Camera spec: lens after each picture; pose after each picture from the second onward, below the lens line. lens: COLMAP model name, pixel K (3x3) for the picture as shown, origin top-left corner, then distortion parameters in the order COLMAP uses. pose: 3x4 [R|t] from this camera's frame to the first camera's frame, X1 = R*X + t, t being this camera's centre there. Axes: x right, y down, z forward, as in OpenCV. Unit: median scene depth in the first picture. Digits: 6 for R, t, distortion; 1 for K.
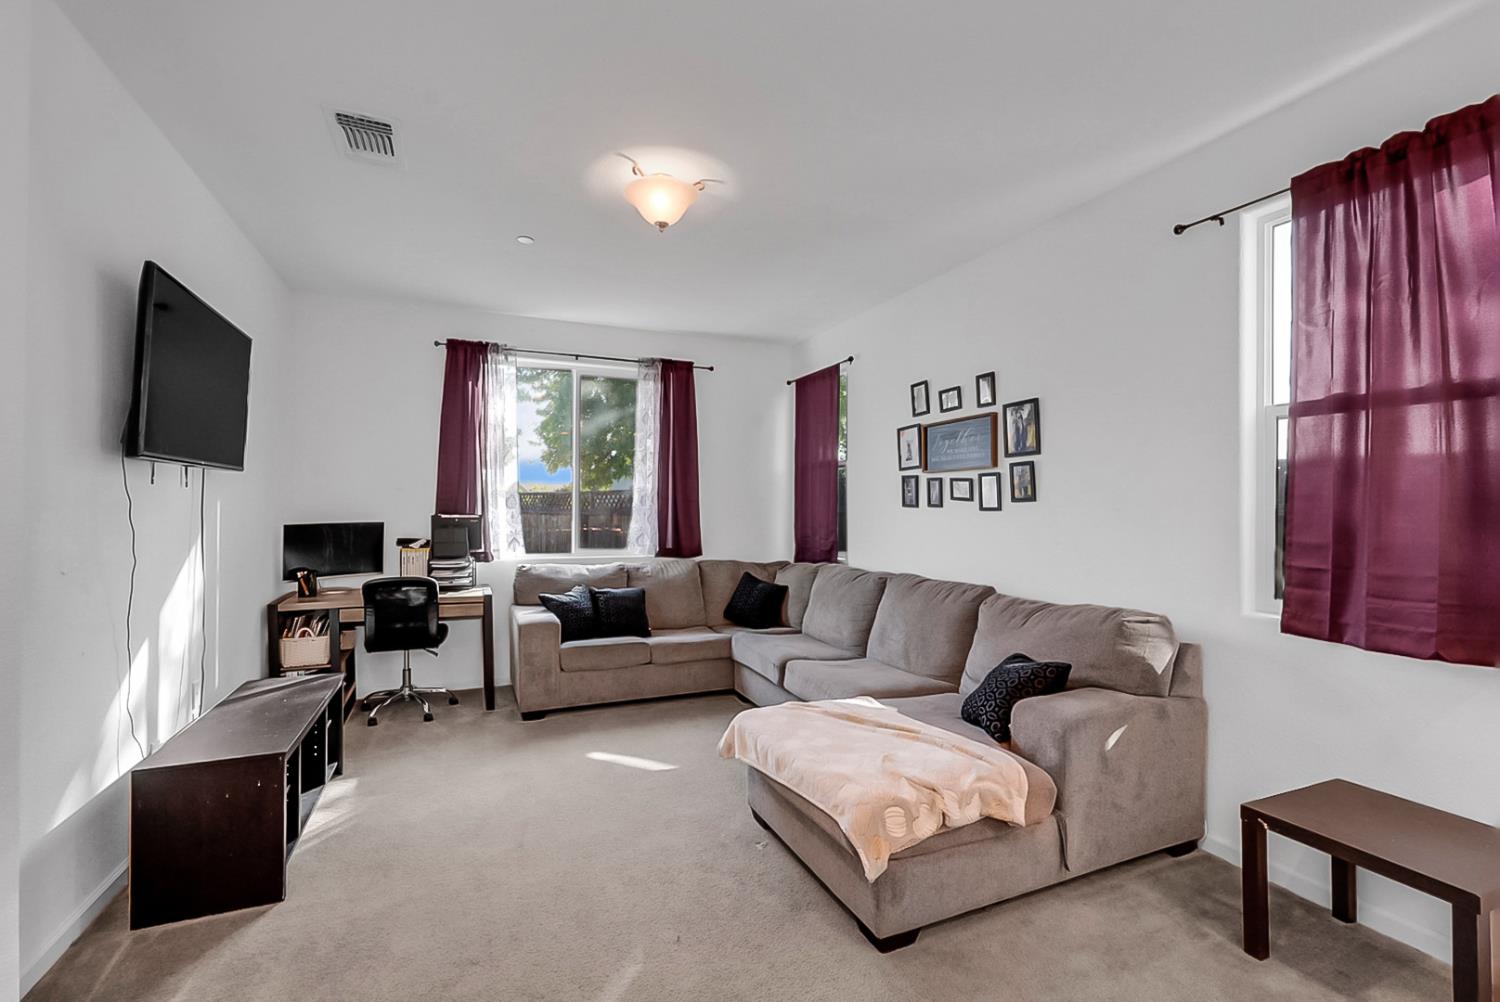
lens RADIAL K [[668.7, 0, 753.7], [0, 668.7, 503.6], [0, 0, 1]] dist [-0.002260, 0.000022]
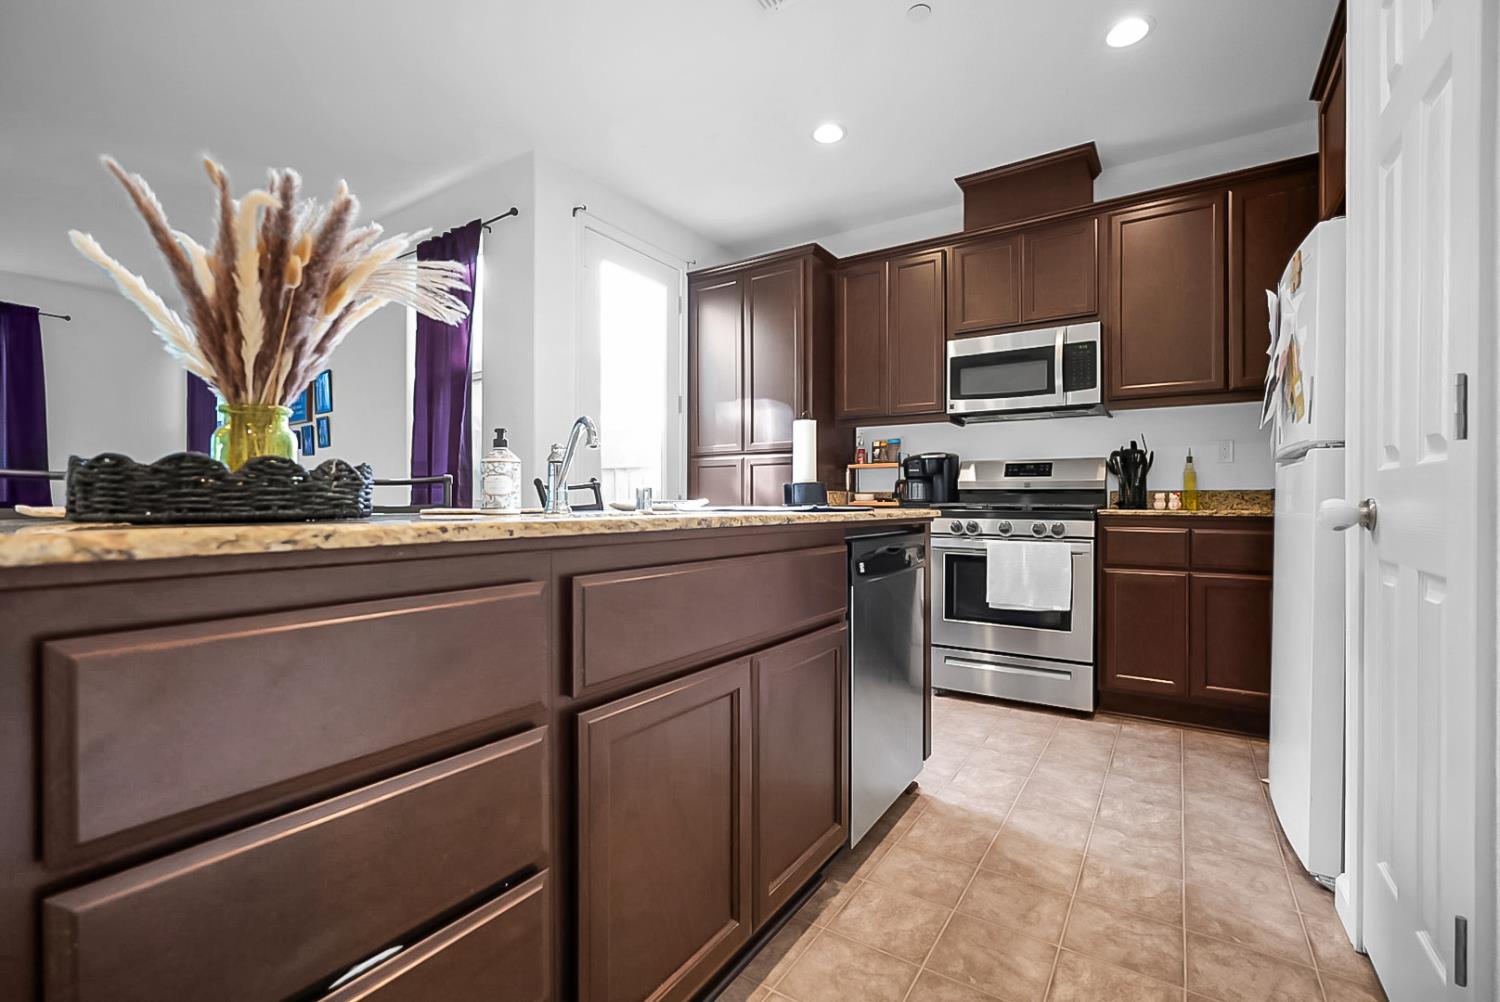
lens RADIAL K [[660.5, 0, 745.5], [0, 660.5, 499.8], [0, 0, 1]] dist [-0.004597, -0.000015]
pose [[0.840441, -0.008078, 0.541842, 0.301098], [0.003137, 0.999945, 0.010041, 0.069710], [-0.541893, -0.006739, 0.840420, -0.426949]]
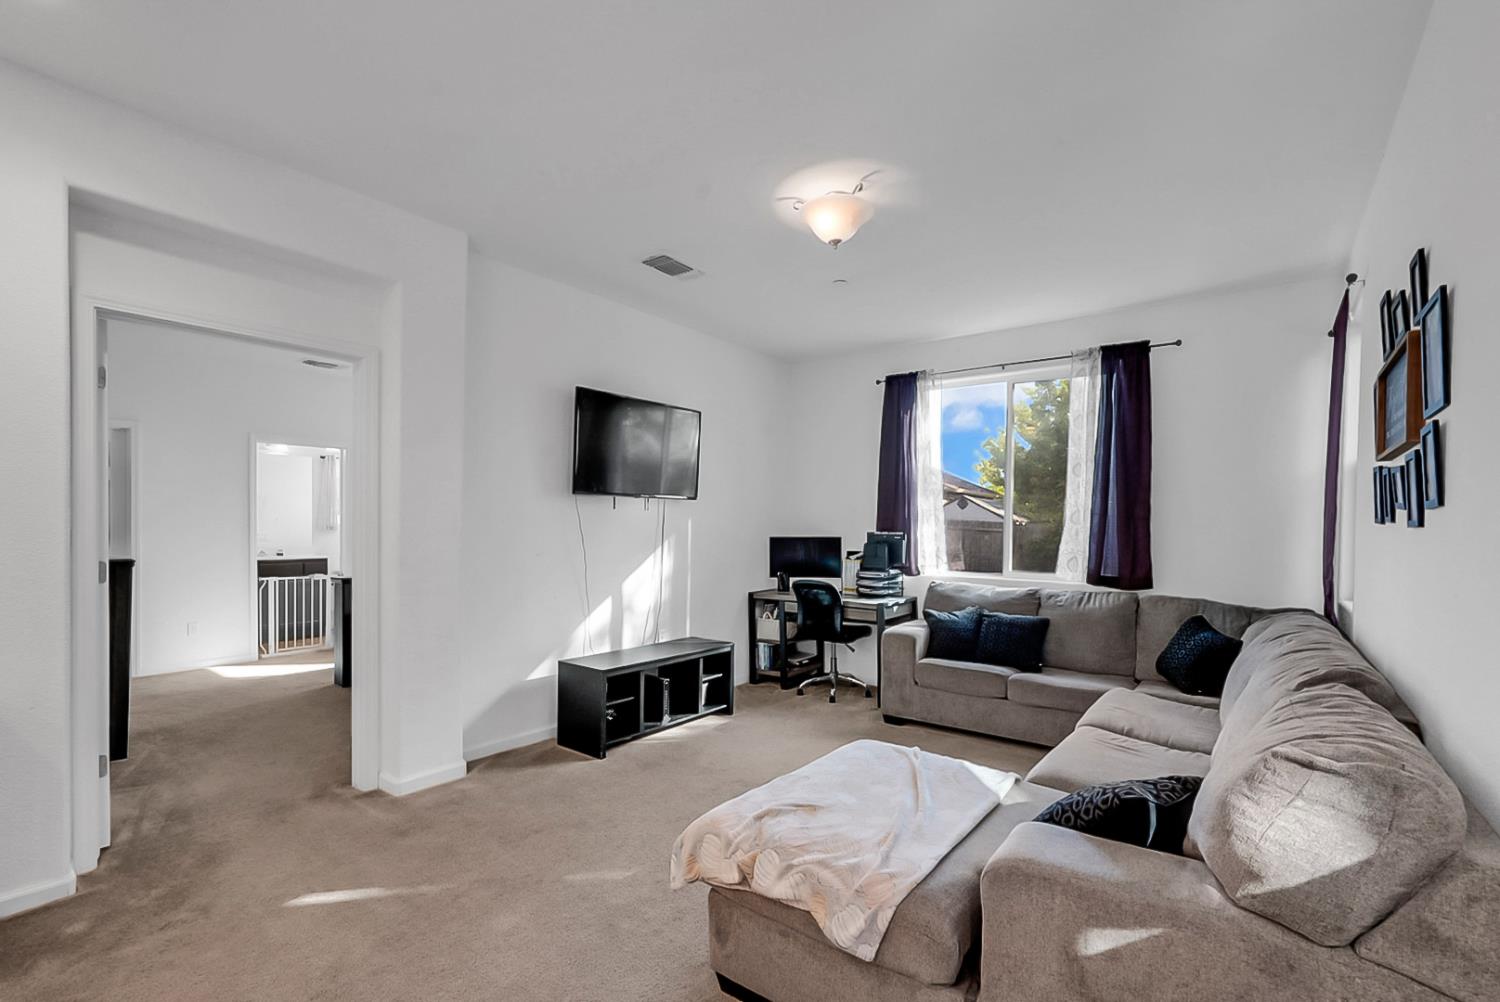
lens RADIAL K [[675.8, 0, 748.4], [0, 675.8, 530.5], [0, 0, 1]] dist [-0.000619, 0.000275]
pose [[0.488292, 0.007122, -0.872651, 0.450224], [-0.004208, 0.999974, 0.005807, 0.009445], [0.872670, 0.000836, 0.488309, 0.250682]]
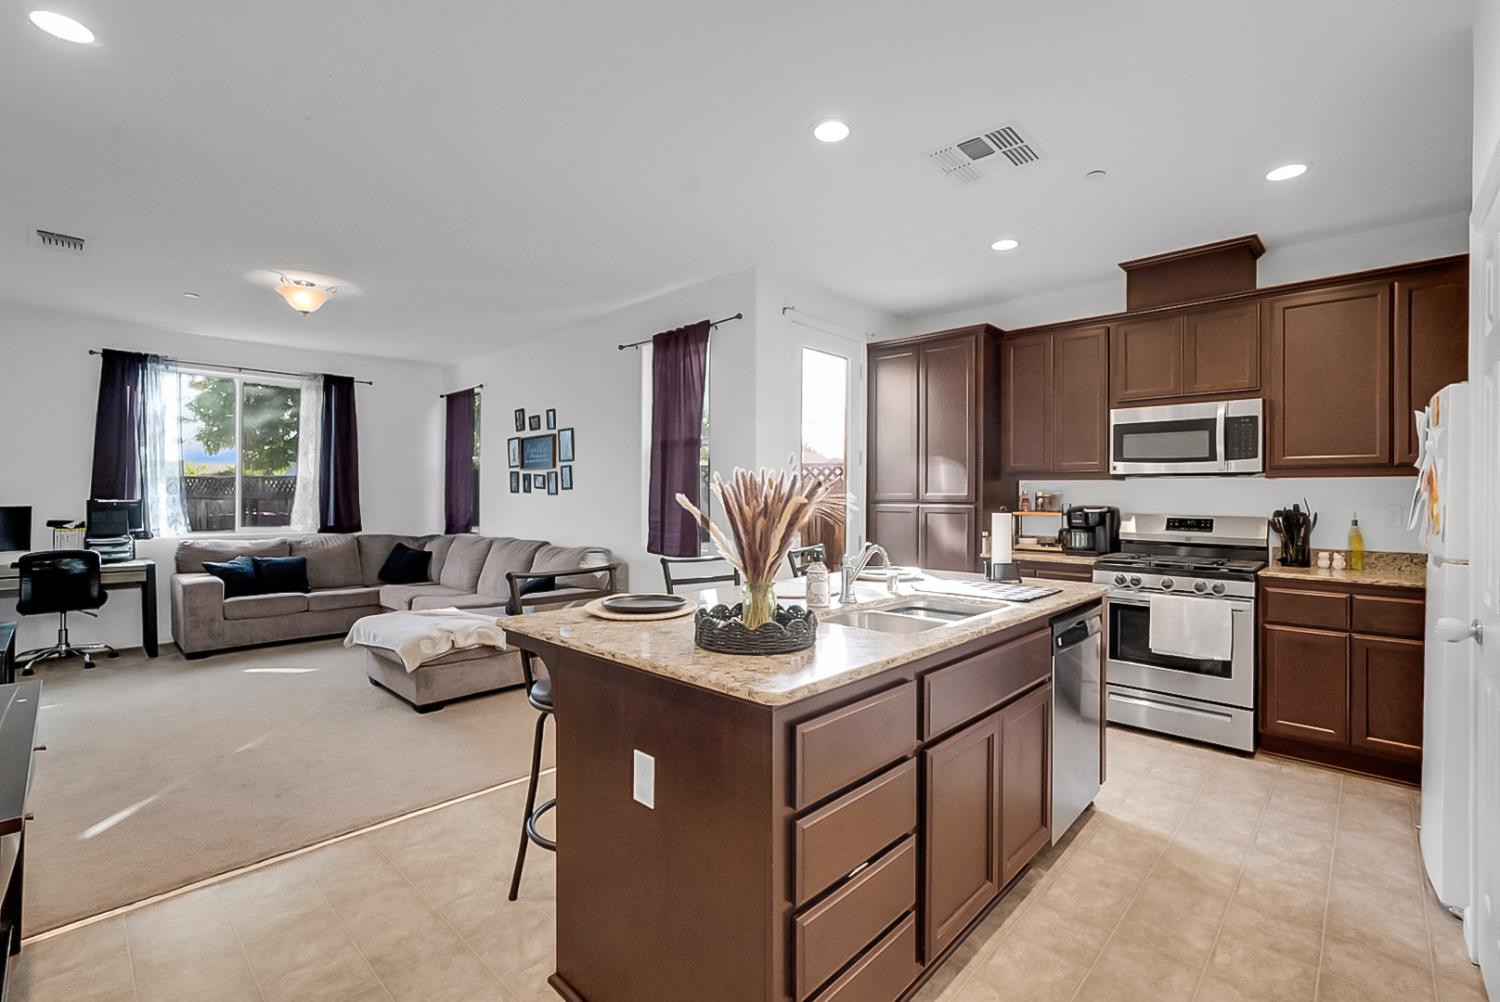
lens RADIAL K [[656.6, 0, 753.7], [0, 656.6, 493.6], [0, 0, 1]] dist [-0.001196, 0.000794]
pose [[0.921998, -0.000887, 0.387193, 0.151453], [-0.001235, 0.999986, 0.005230, -0.000989], [-0.387192, -0.005300, 0.921984, -0.520291]]
